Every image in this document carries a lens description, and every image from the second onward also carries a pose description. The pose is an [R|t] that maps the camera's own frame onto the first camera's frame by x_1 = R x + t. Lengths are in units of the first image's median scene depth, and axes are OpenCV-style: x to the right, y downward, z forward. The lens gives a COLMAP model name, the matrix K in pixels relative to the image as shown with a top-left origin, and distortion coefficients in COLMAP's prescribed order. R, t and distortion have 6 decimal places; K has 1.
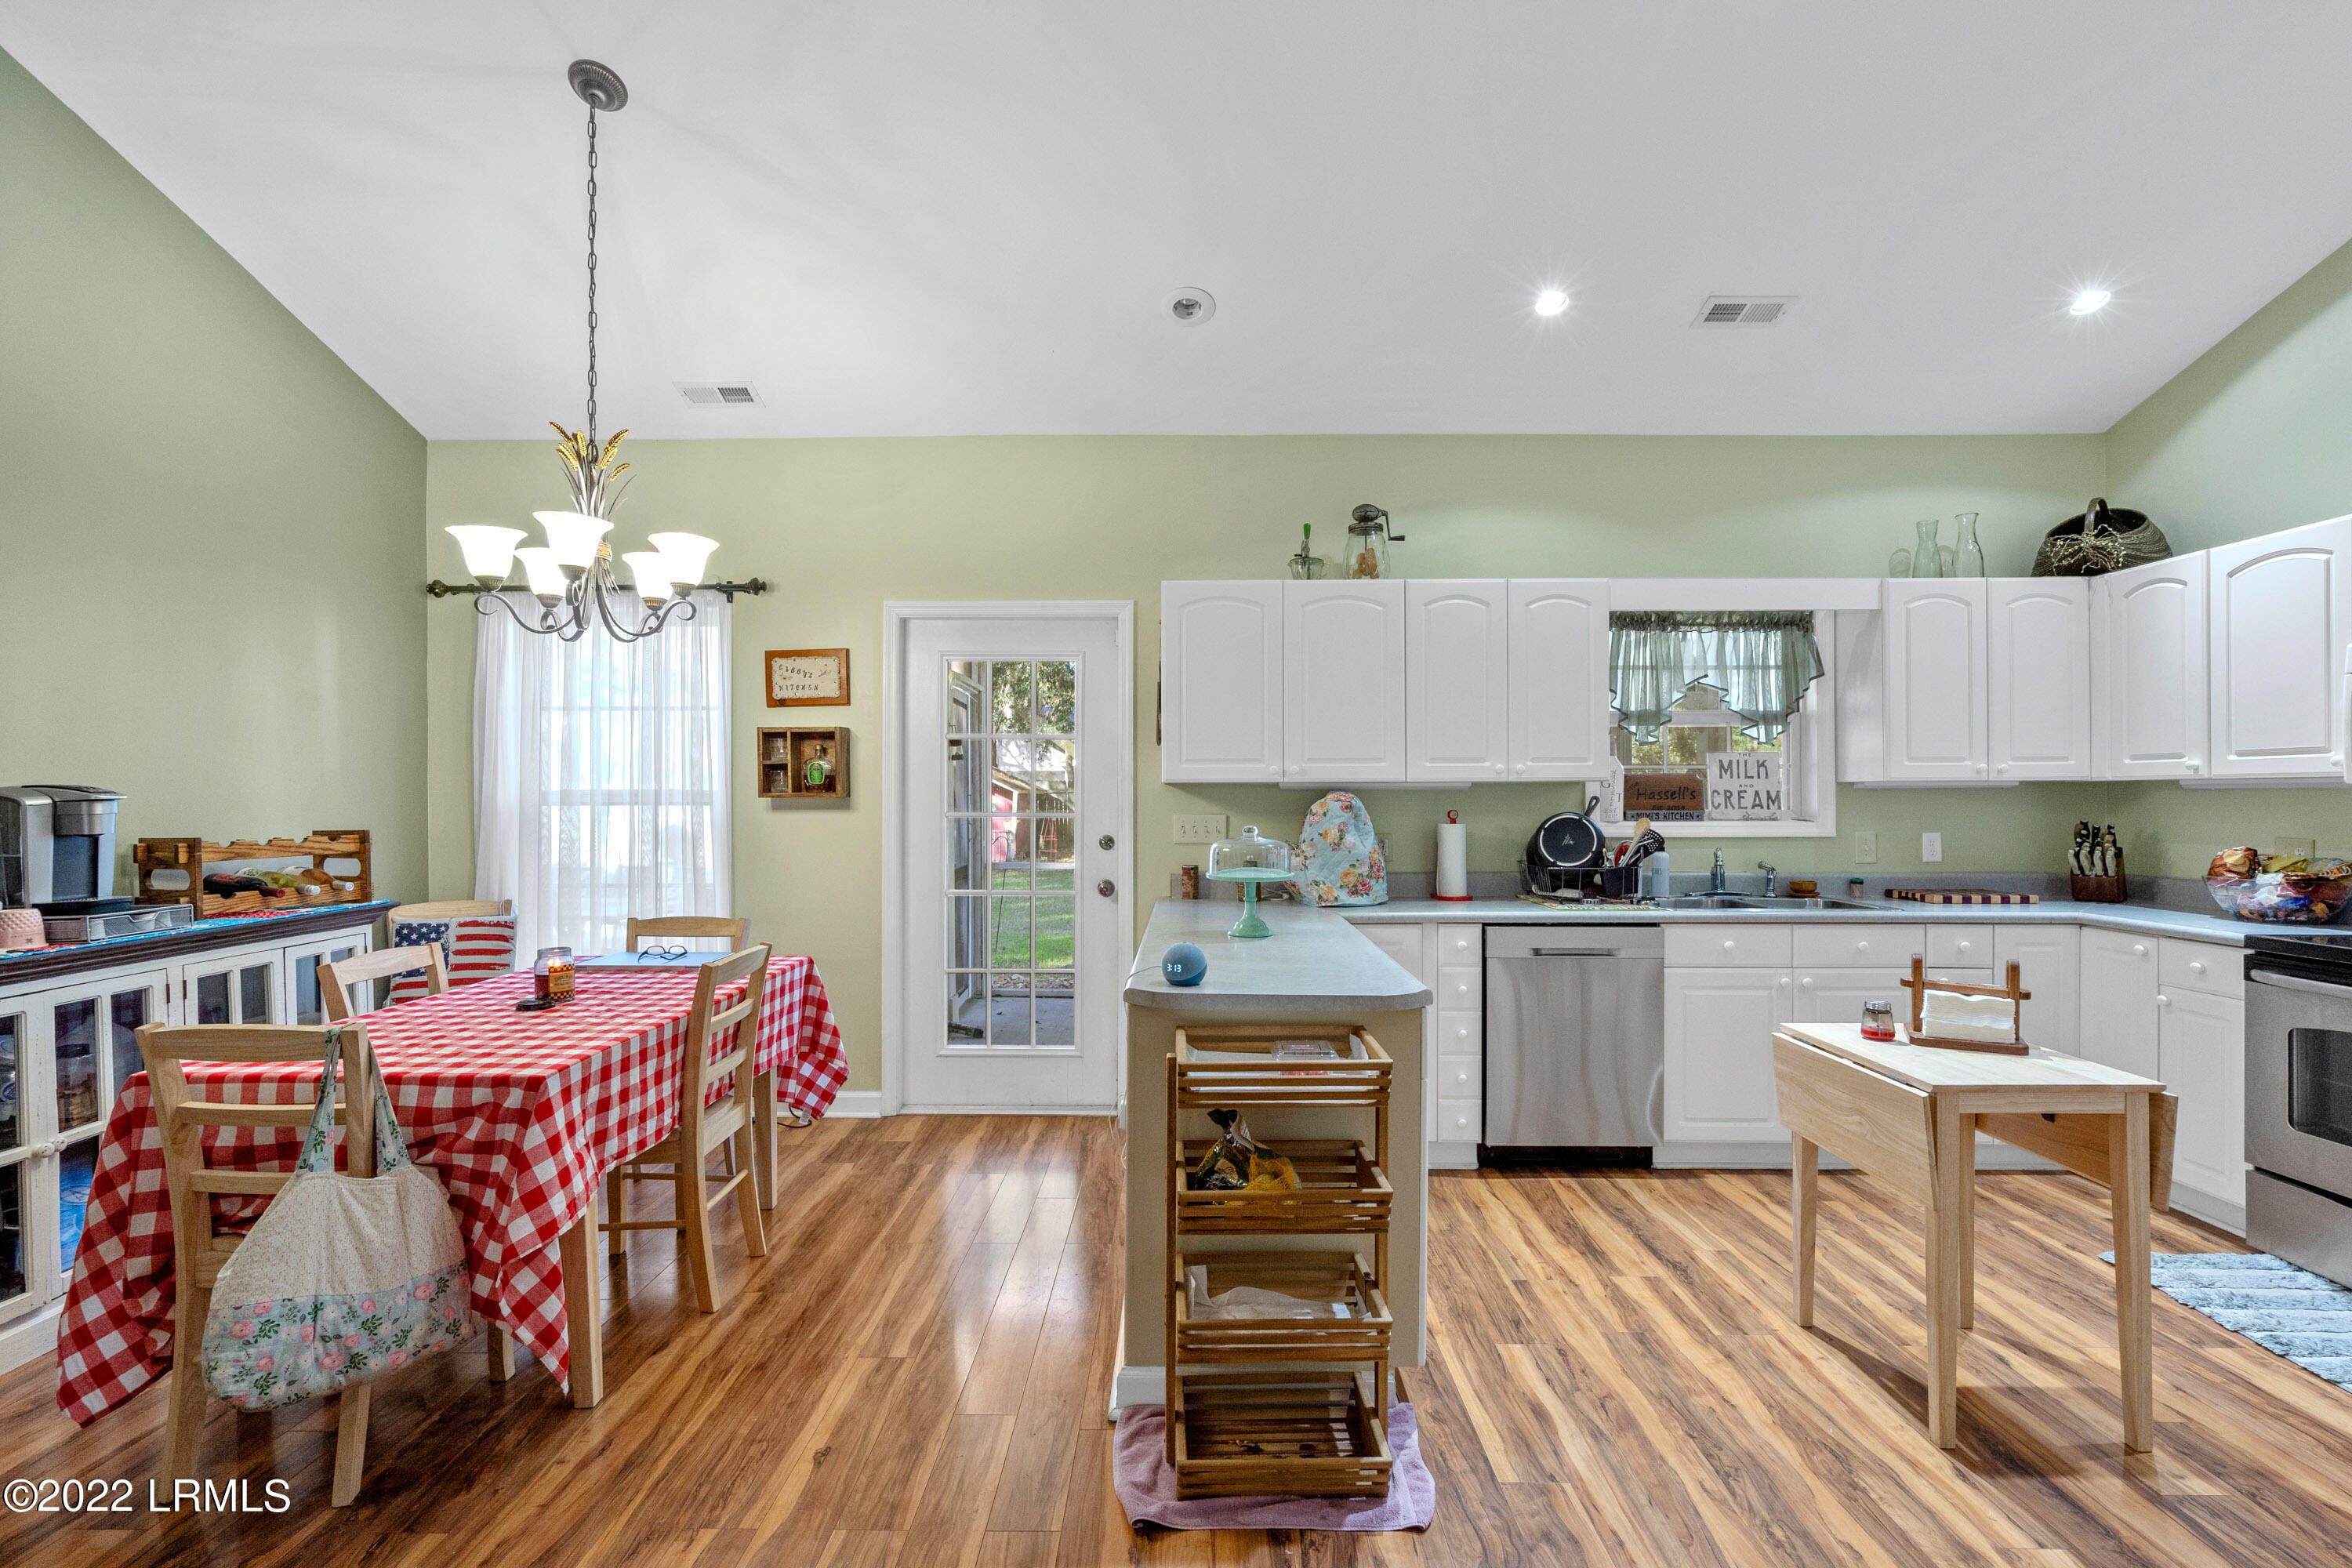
lens RADIAL K [[1066.8, 0, 1181.1], [0, 1066.8, 791.1], [0, 0, 1]] dist [-0.011805, 0.003847]
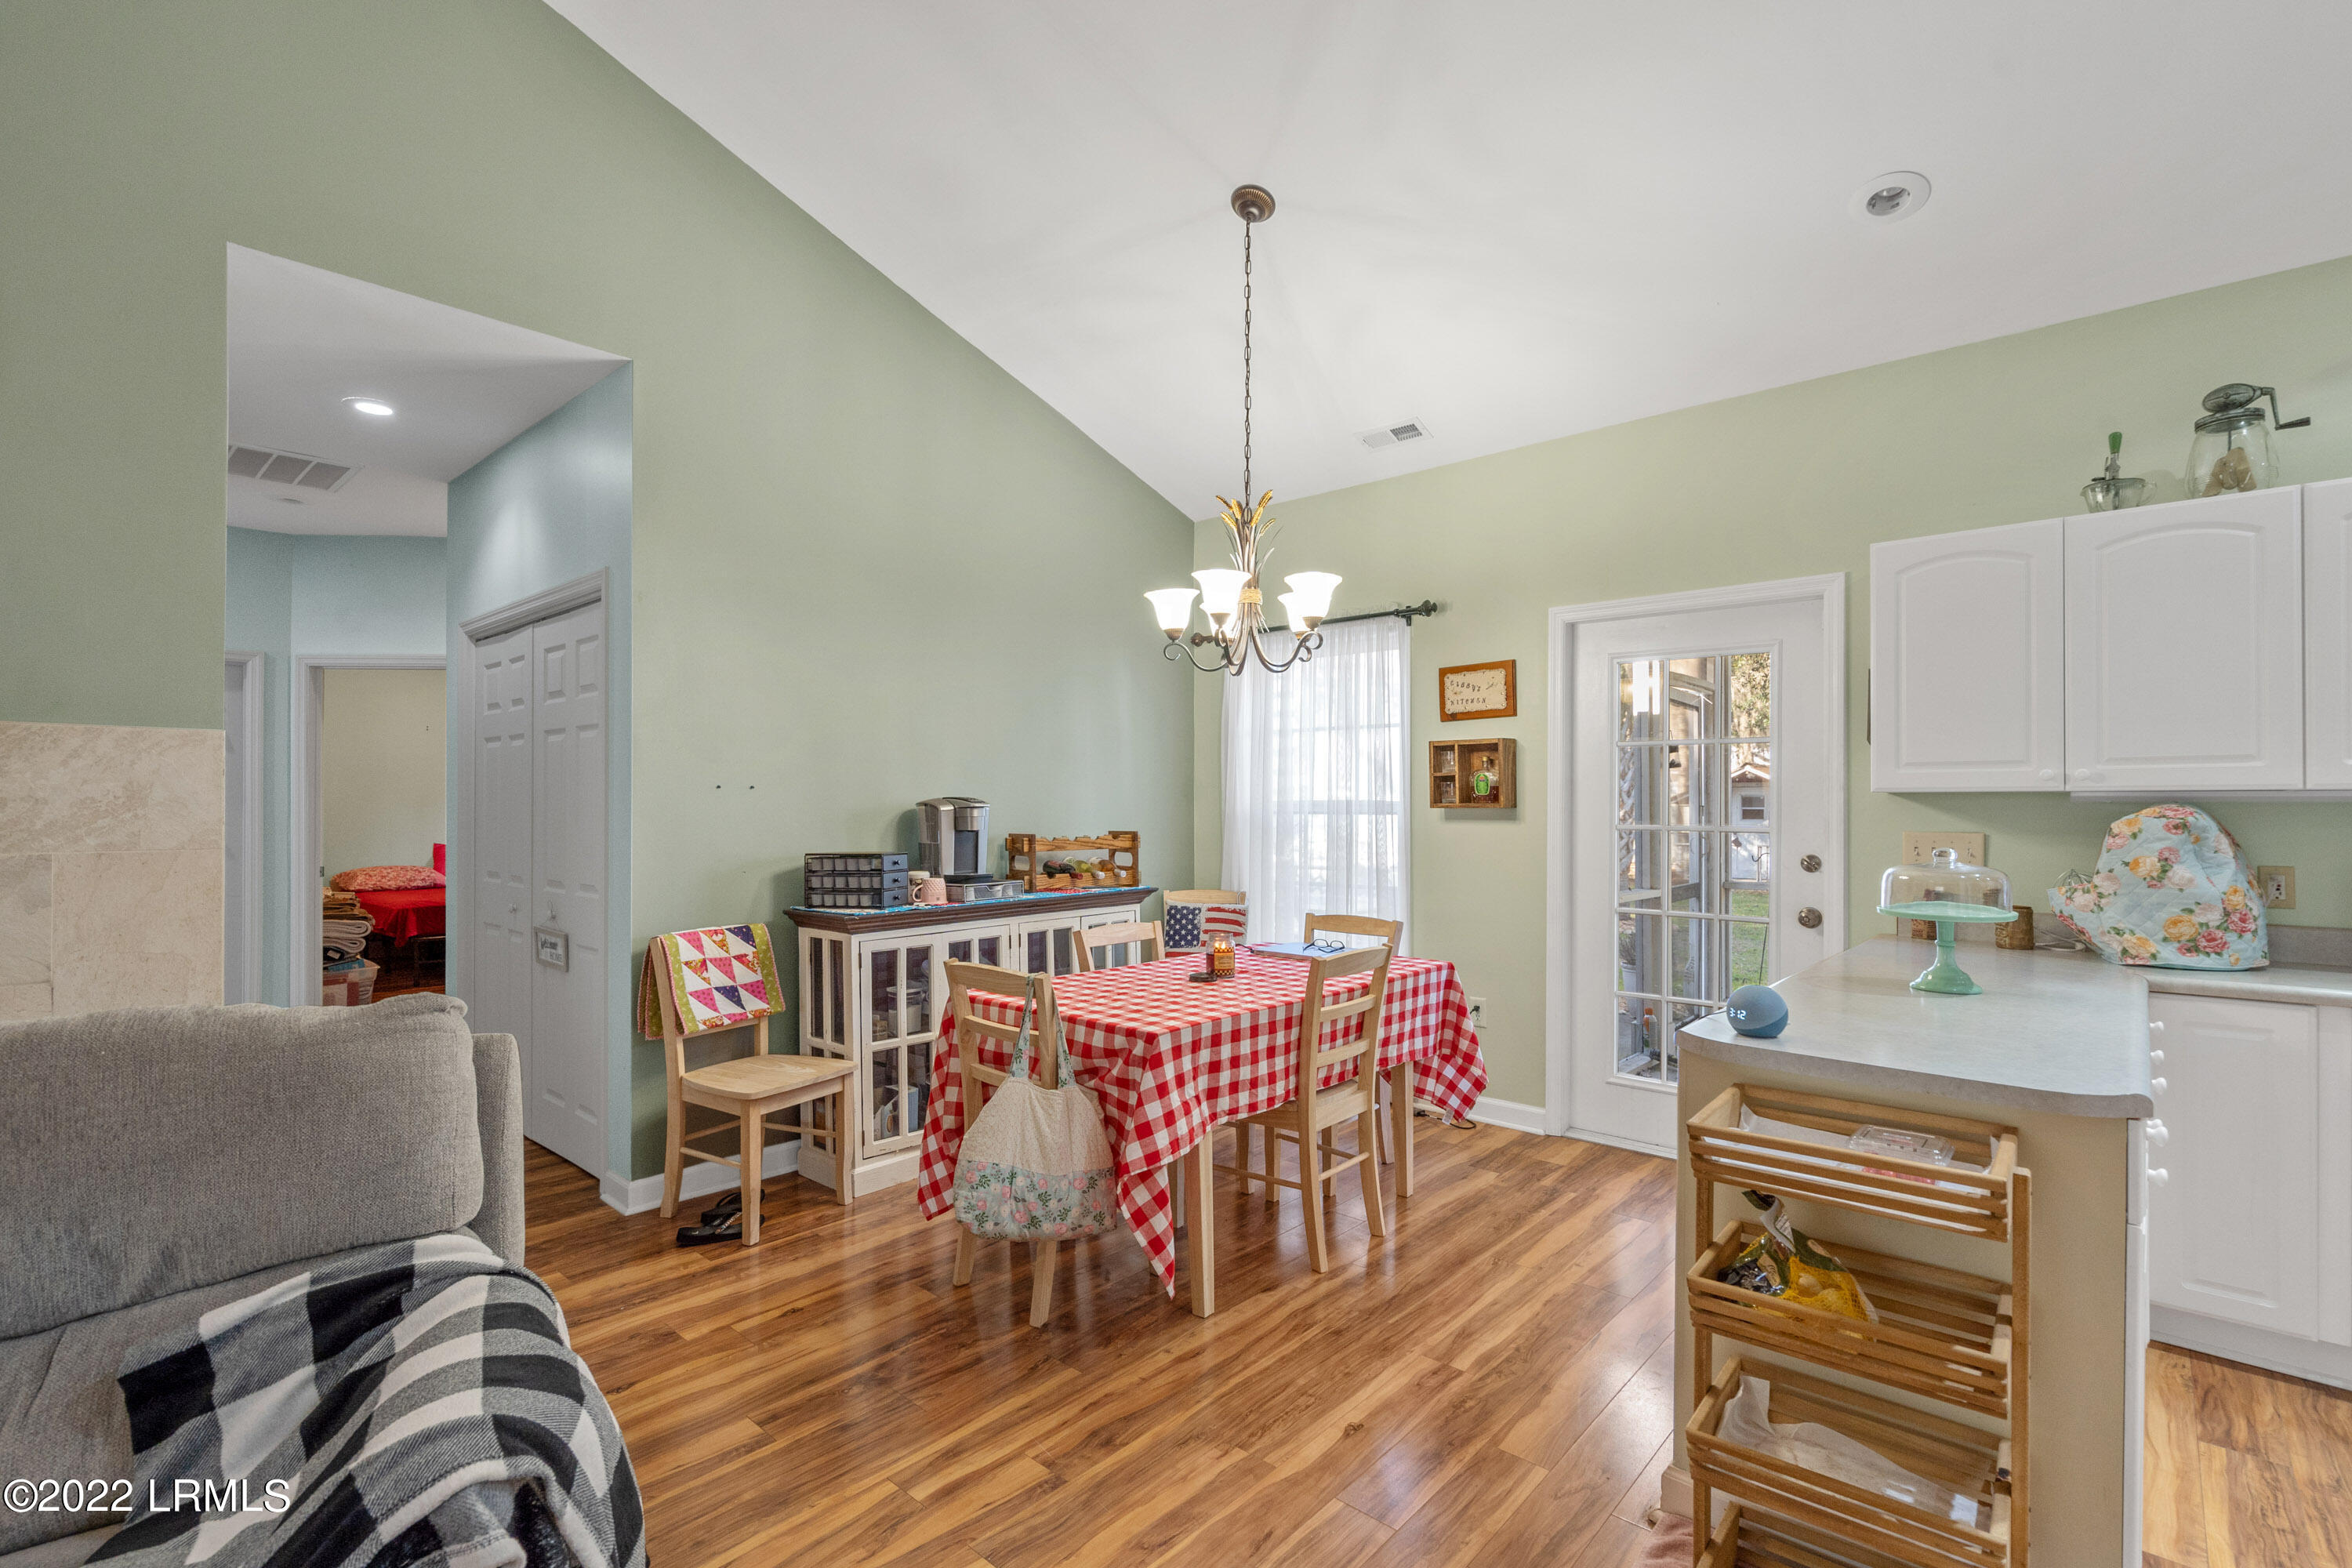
lens RADIAL K [[1066.8, 0, 1177.8], [0, 1066.8, 797.3], [0, 0, 1]] dist [-0.011805, 0.003847]
pose [[0.749003, -0.000819, -0.662566, 0.133548], [-0.001589, 0.999994, -0.003032, -0.000985], [0.662565, 0.003324, 0.748997, 0.049612]]
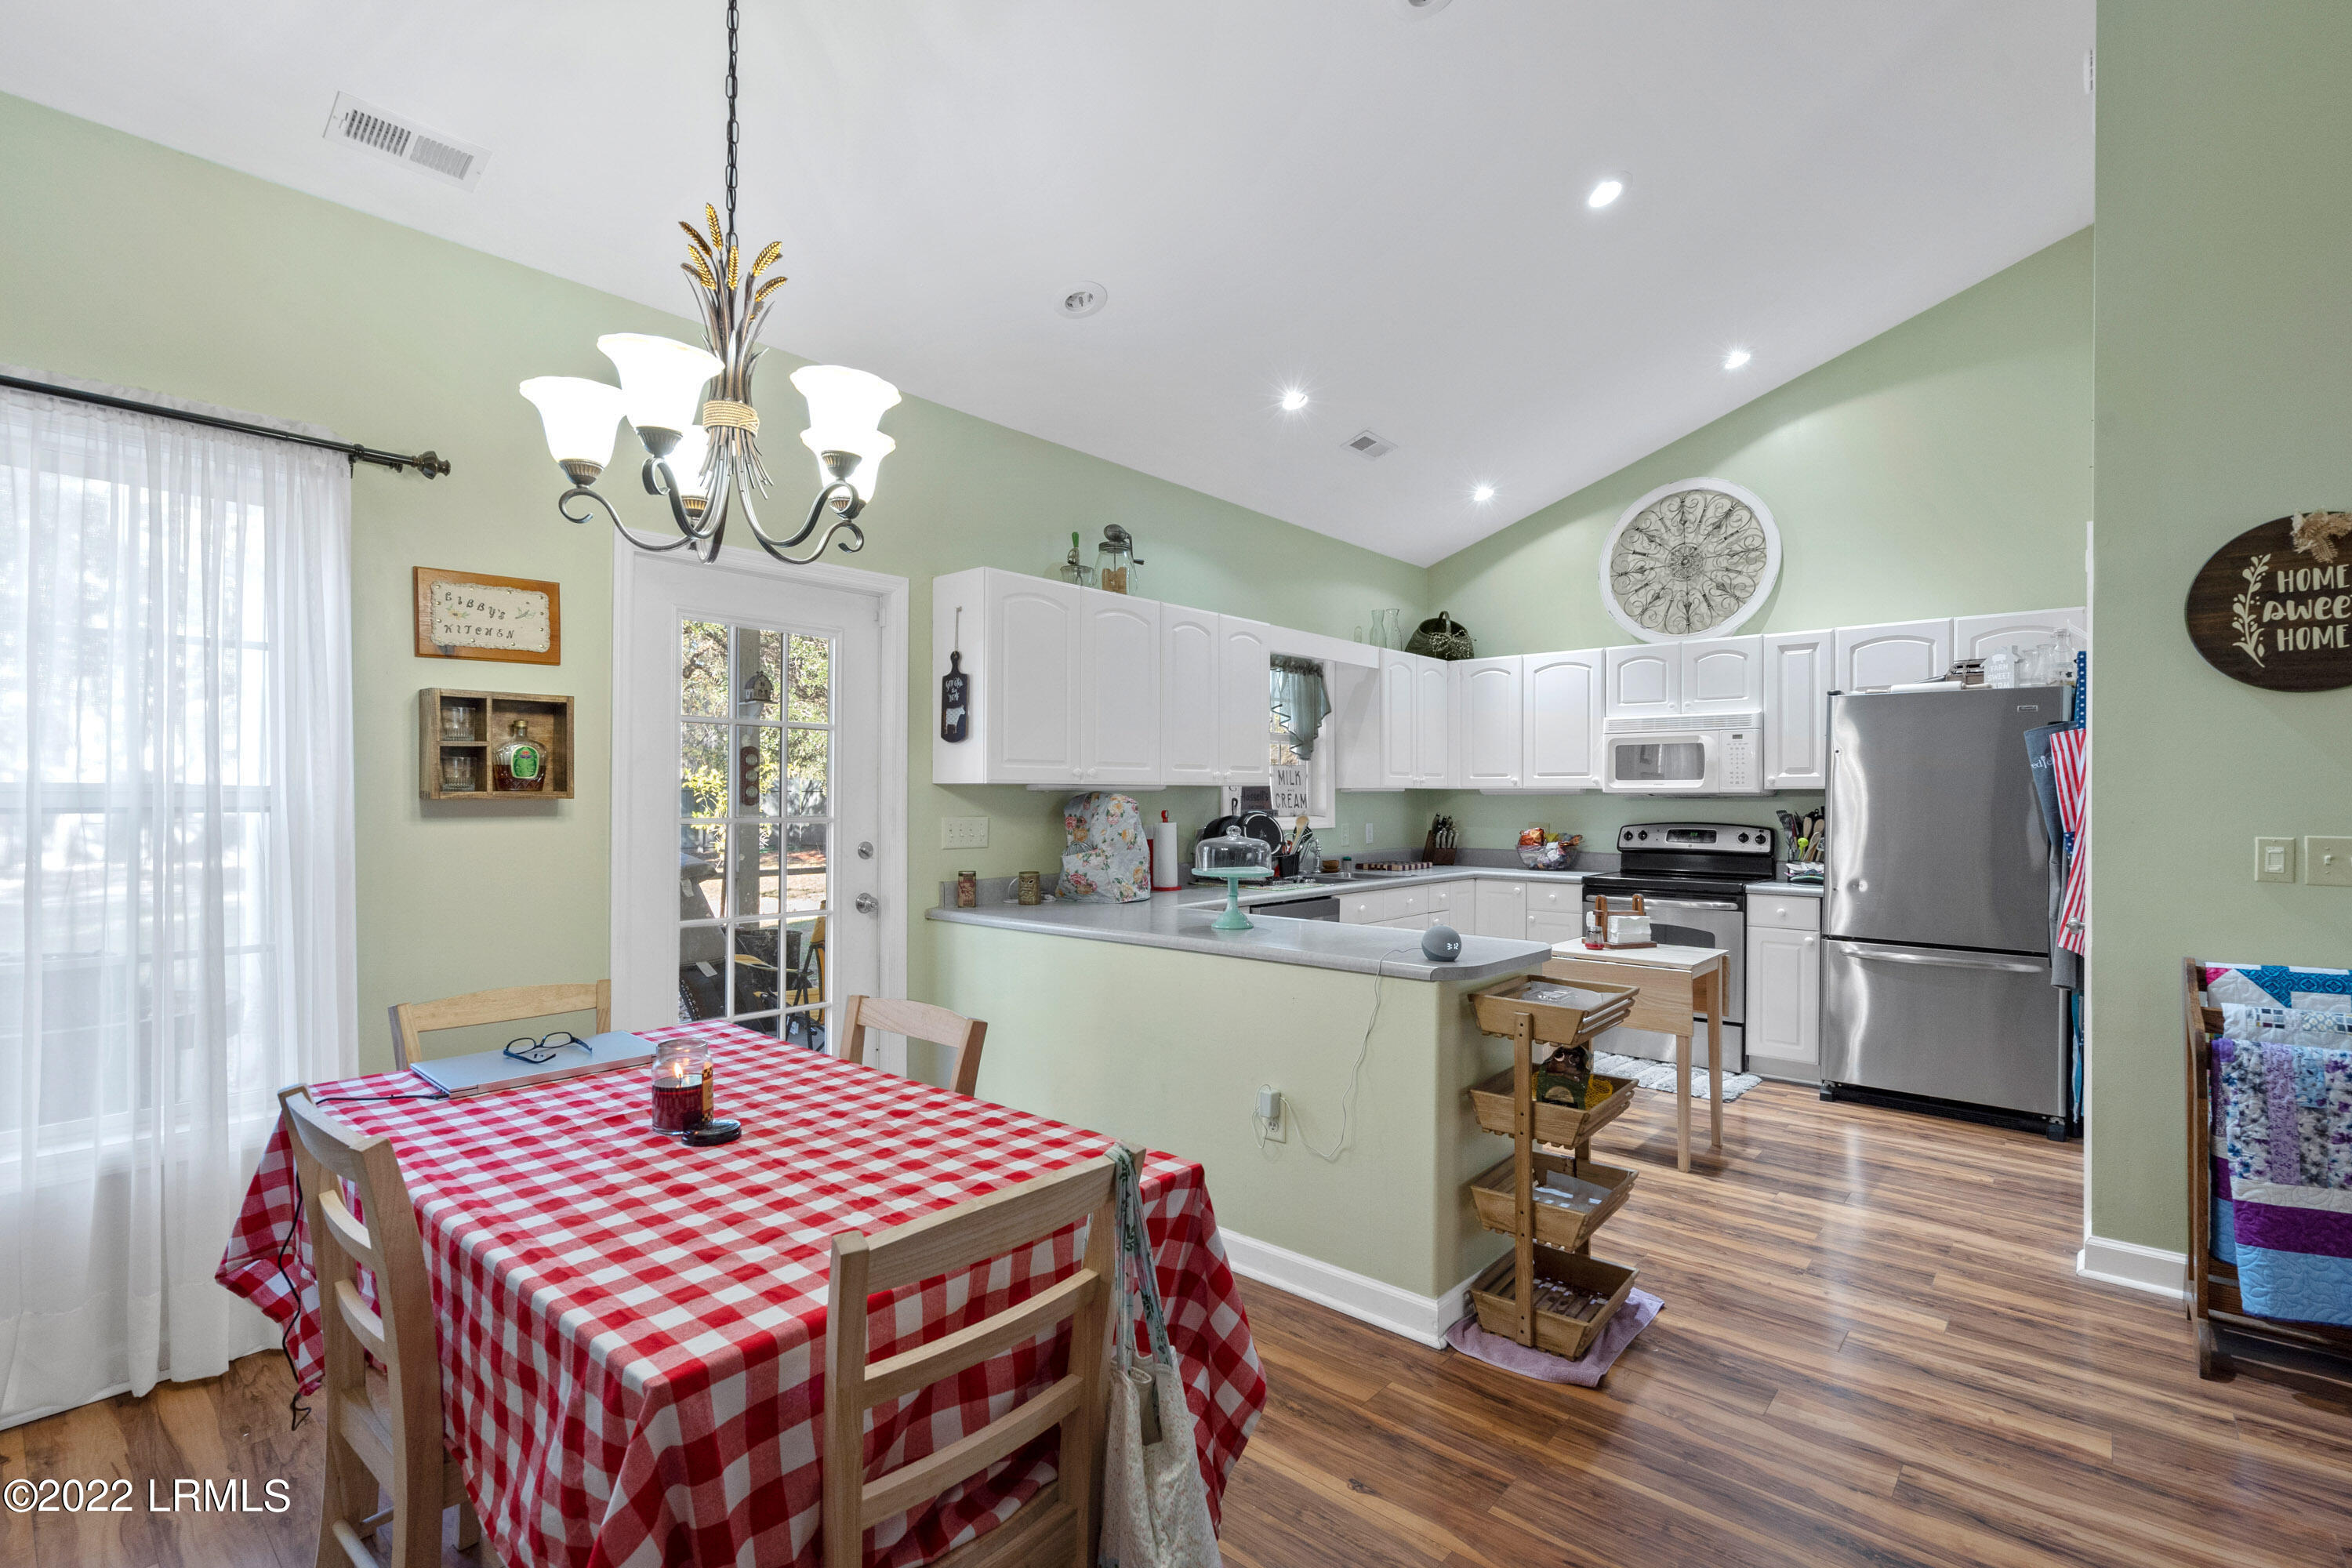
lens RADIAL K [[1066.8, 0, 1177.5], [0, 1066.8, 789.2], [0, 0, 1]] dist [-0.011805, 0.003847]
pose [[0.649379, 0.007216, 0.760430, -0.678365], [-0.006946, 0.999970, -0.003558, -0.000804], [-0.760433, -0.002971, 0.649410, 0.291311]]
